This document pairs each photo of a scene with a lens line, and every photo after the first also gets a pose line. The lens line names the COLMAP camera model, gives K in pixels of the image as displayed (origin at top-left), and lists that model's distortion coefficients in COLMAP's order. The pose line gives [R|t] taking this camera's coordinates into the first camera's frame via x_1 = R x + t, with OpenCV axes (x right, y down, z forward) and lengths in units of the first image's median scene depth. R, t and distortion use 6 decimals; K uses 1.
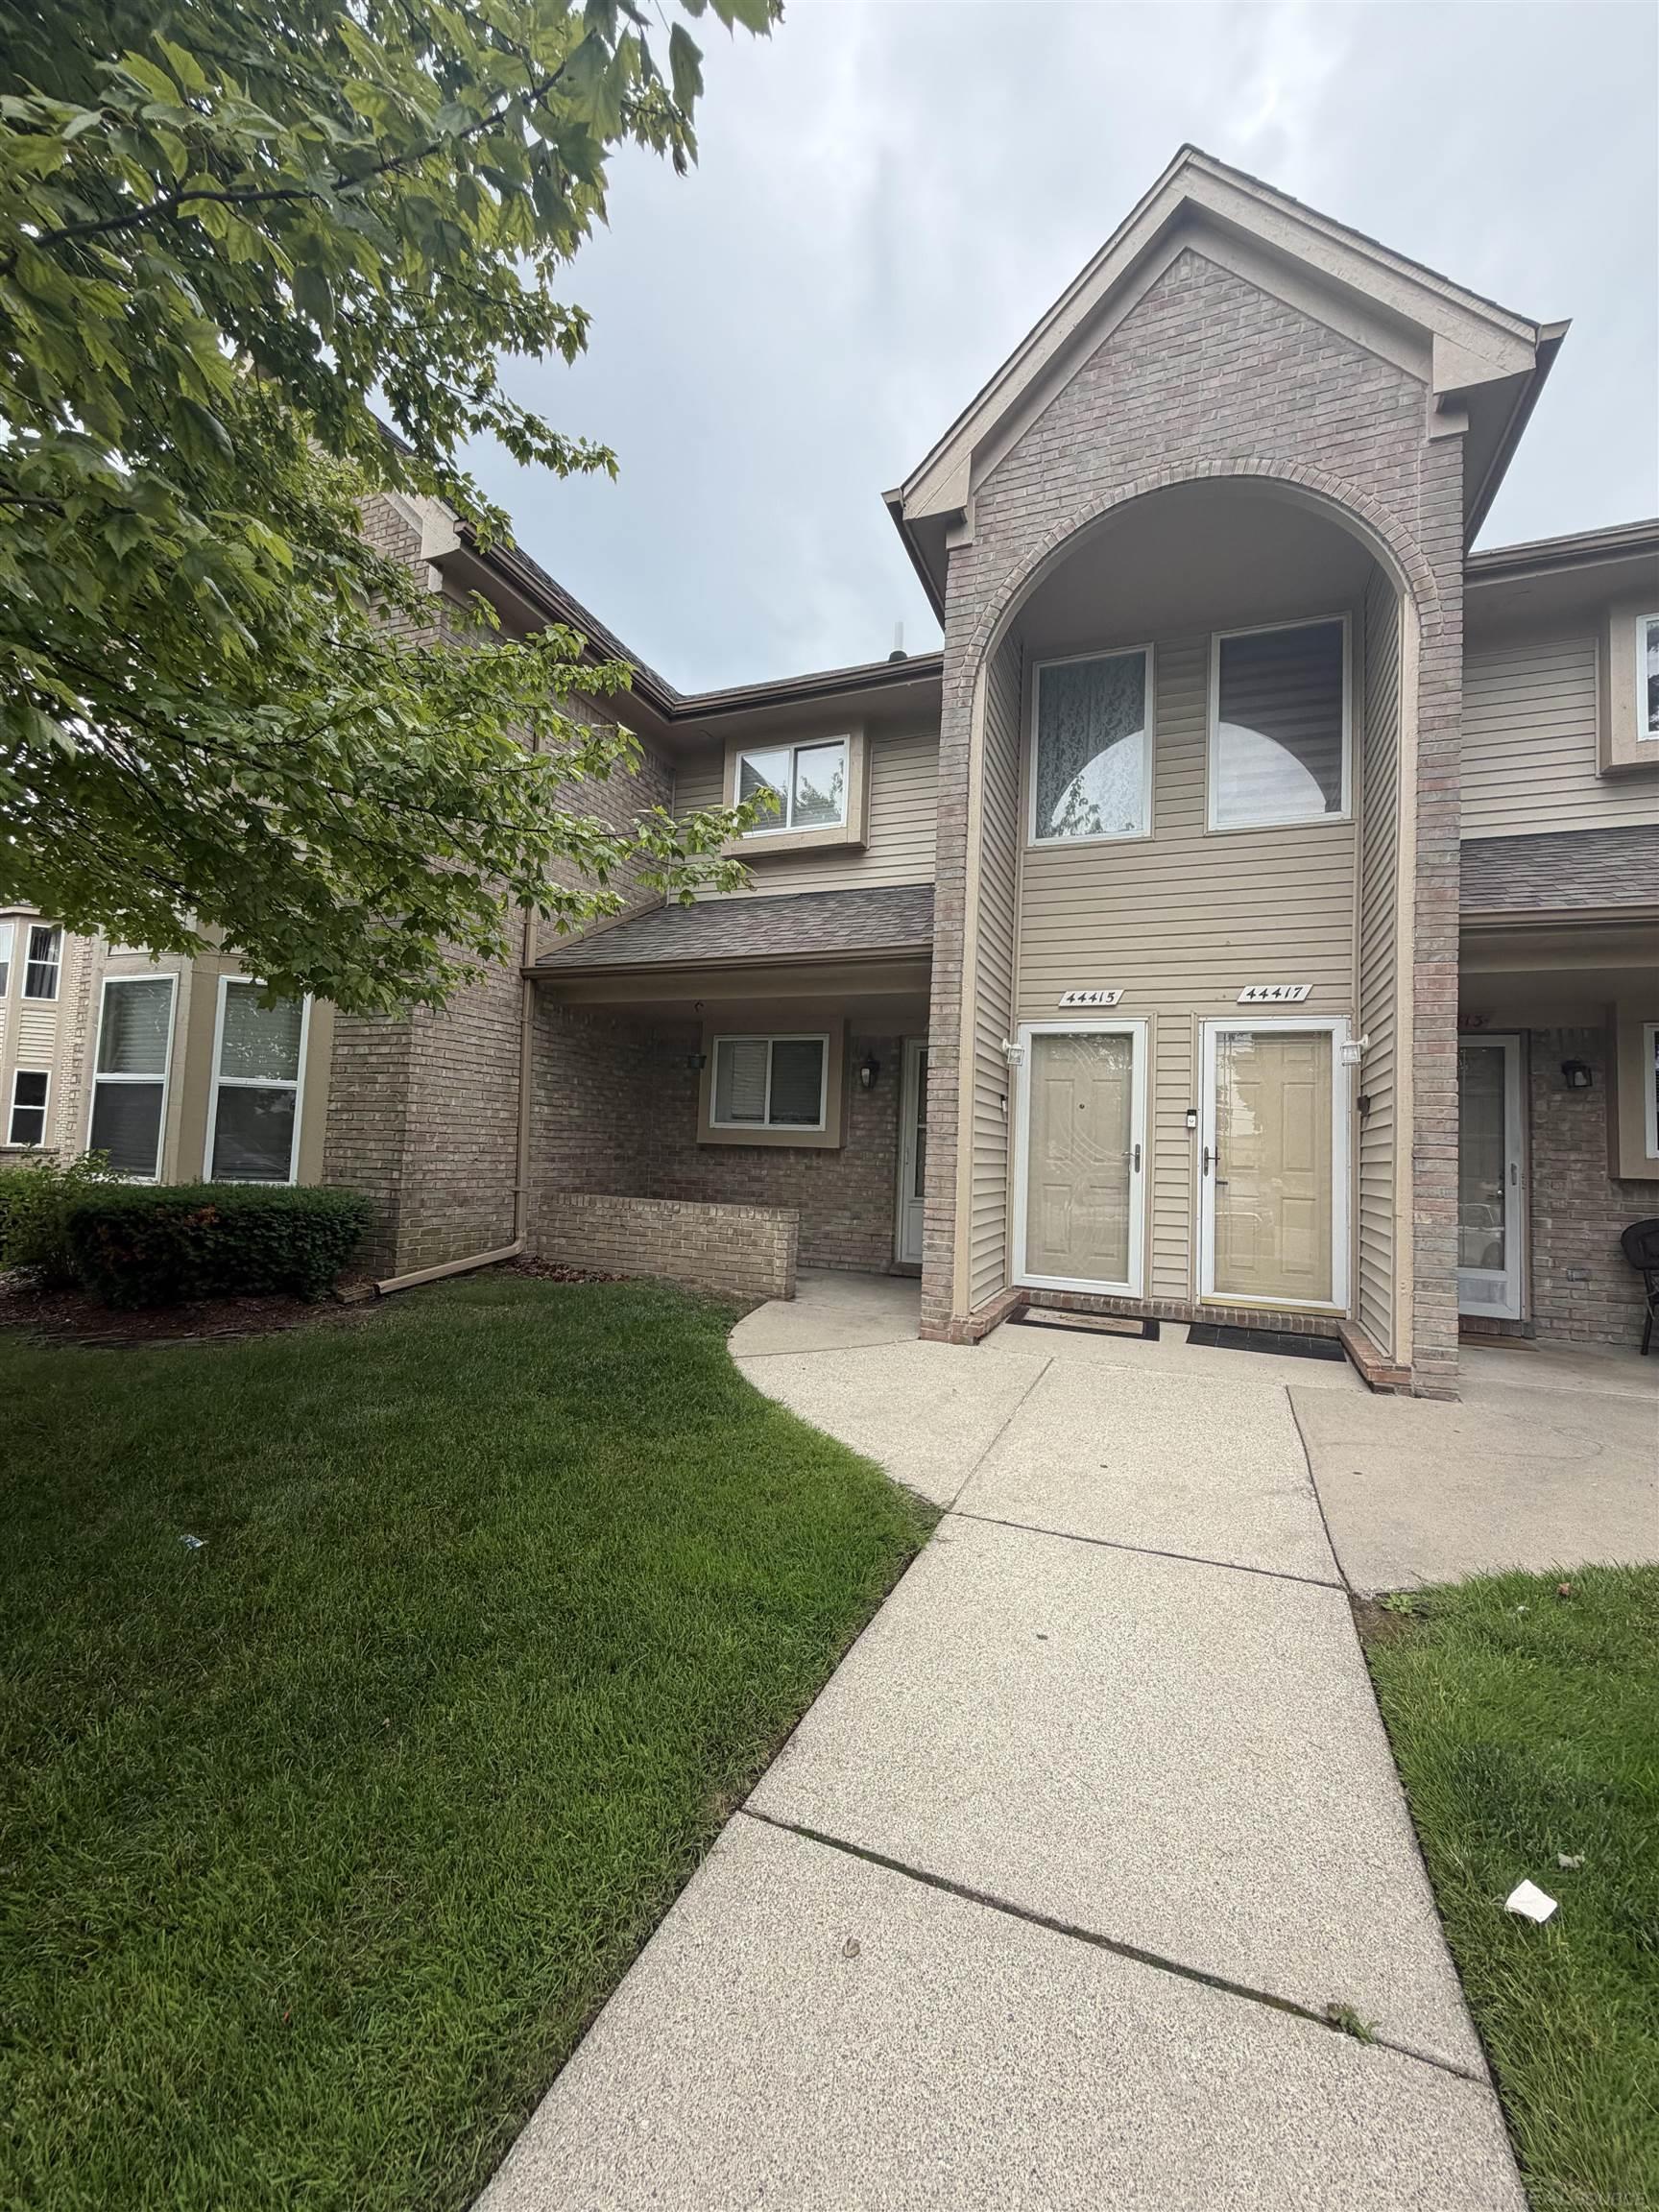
lens RADIAL K [[884.9, 0, 829.5], [0, 884.9, 1106.0], [0, 0, 1]] dist [0.000103, -0.000187]
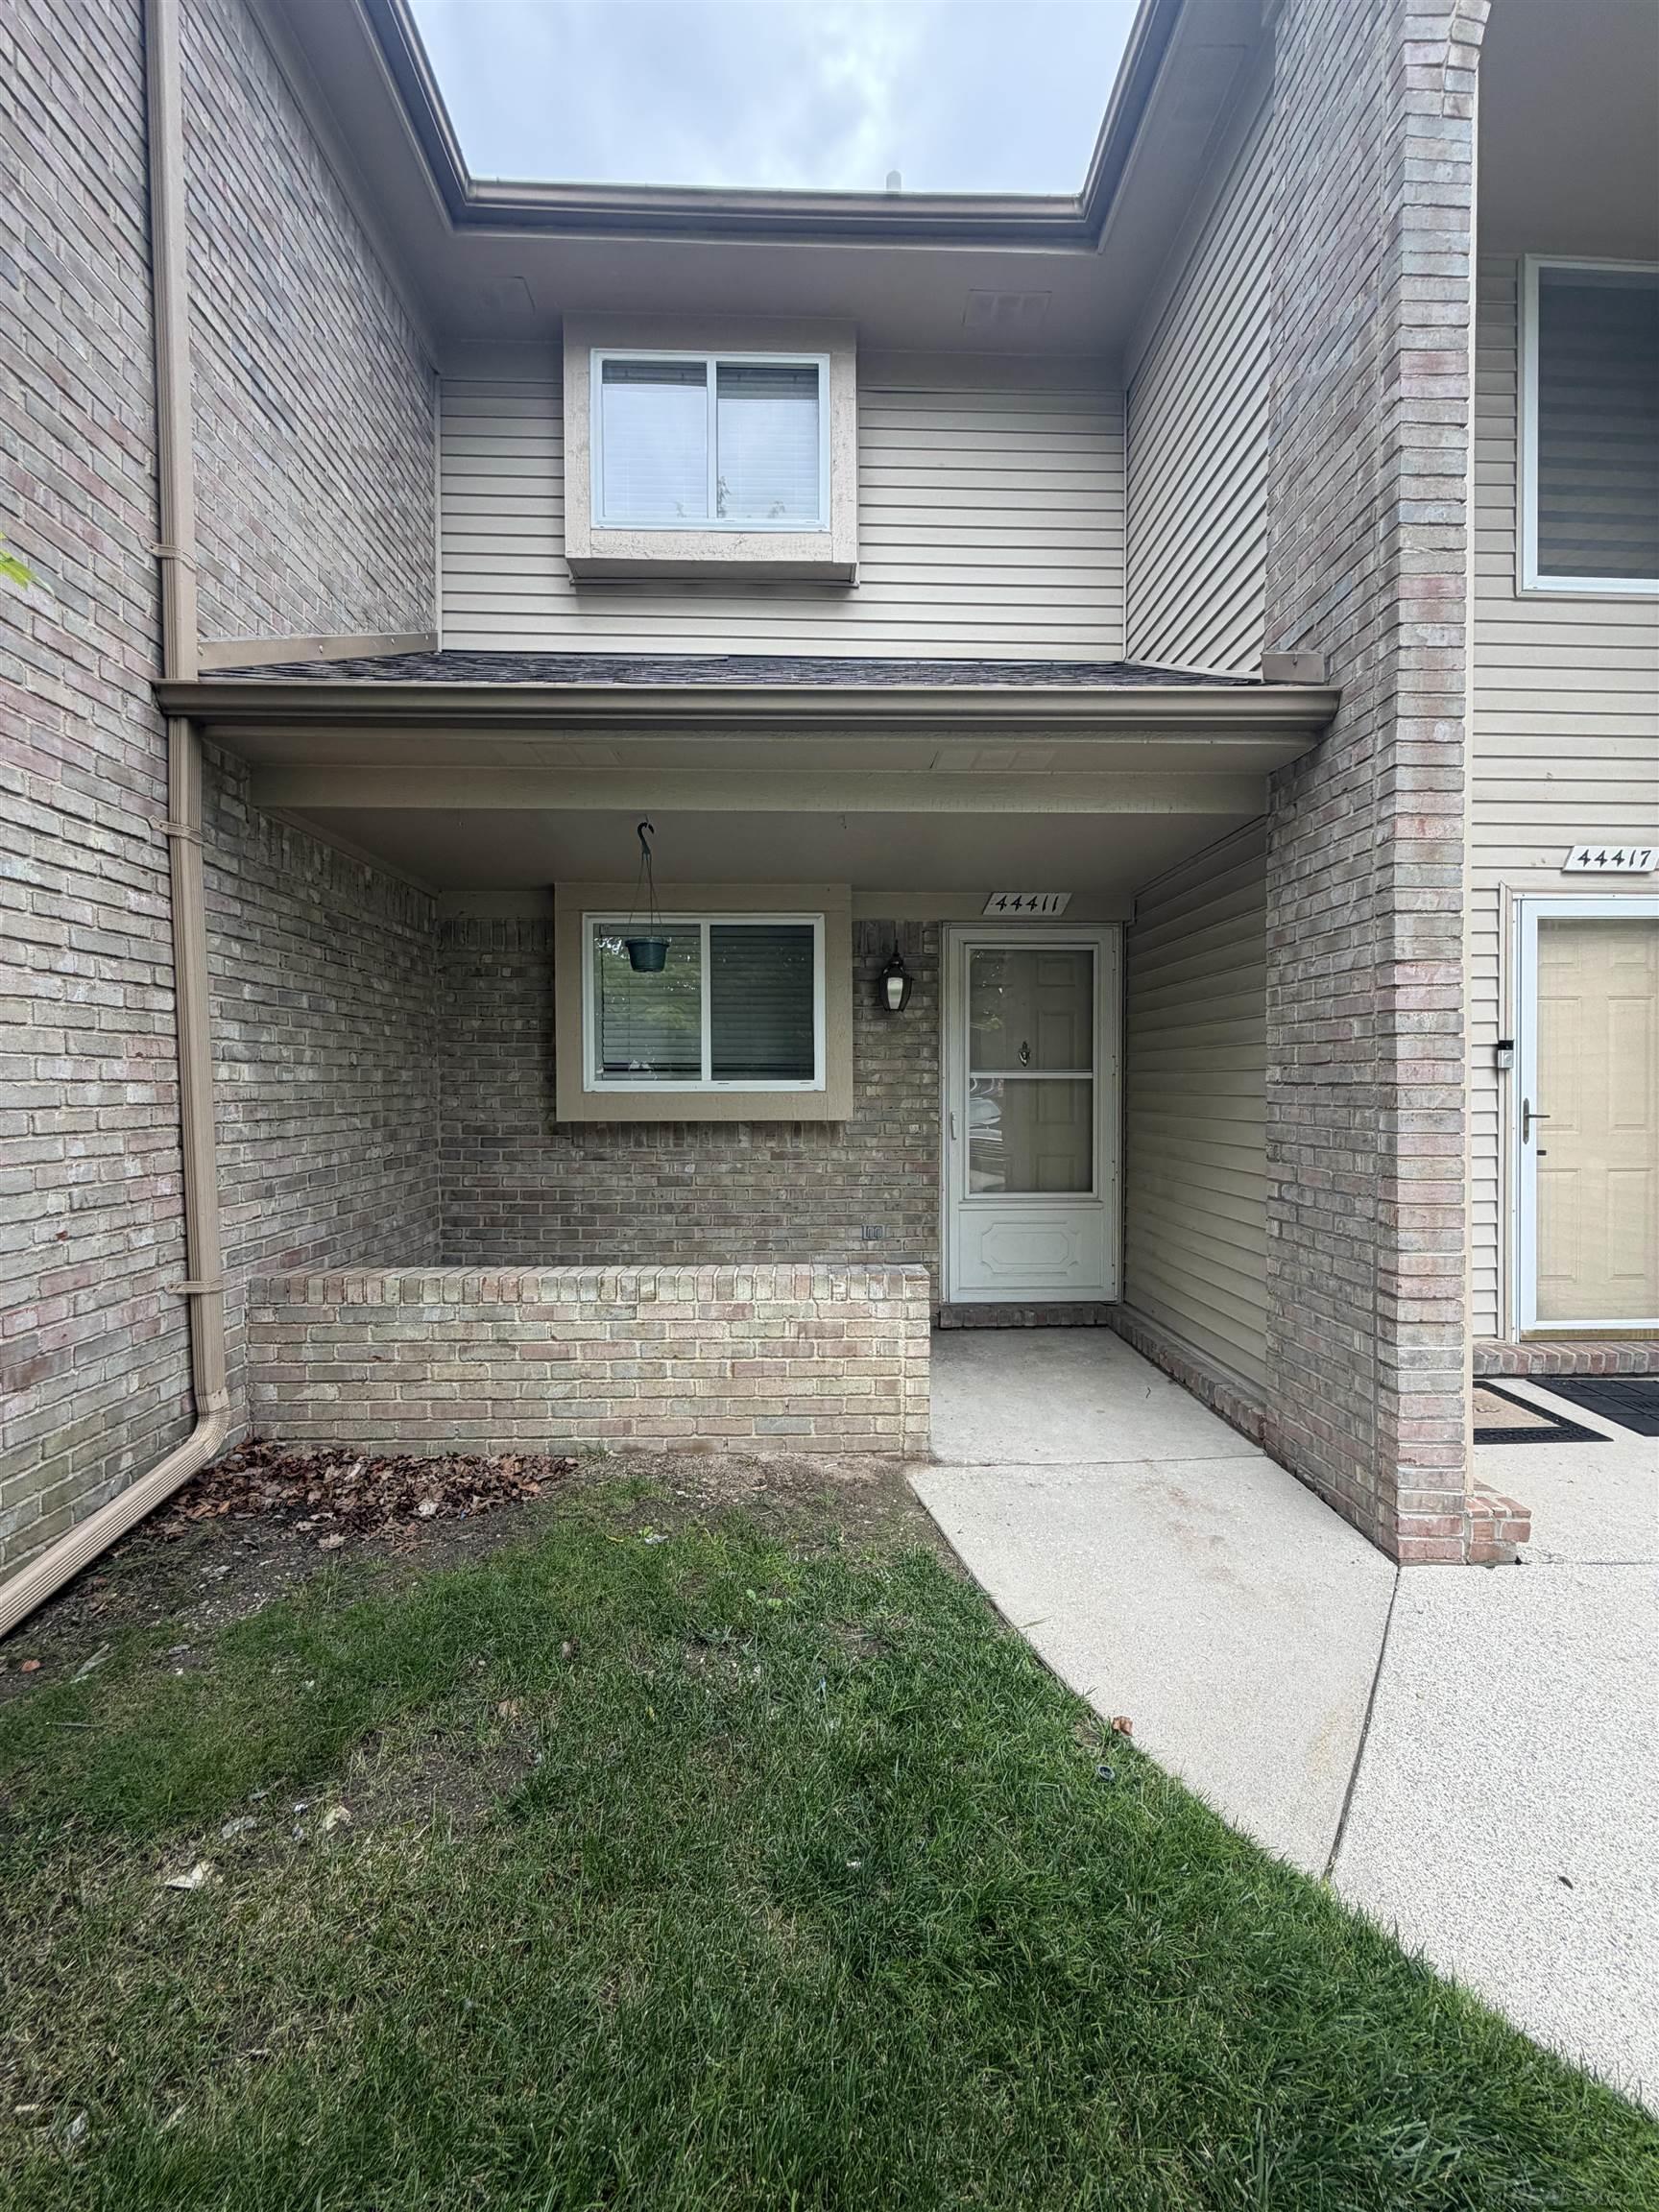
lens RADIAL K [[884.9, 0, 829.5], [0, 884.9, 1106.0], [0, 0, 1]] dist [0.000103, -0.000187]
pose [[0.909588, -0.052116, 0.412229, -0.260548], [0.017936, 0.996103, 0.086356, -0.011164], [-0.415123, -0.071155, 0.906978, 0.557691]]
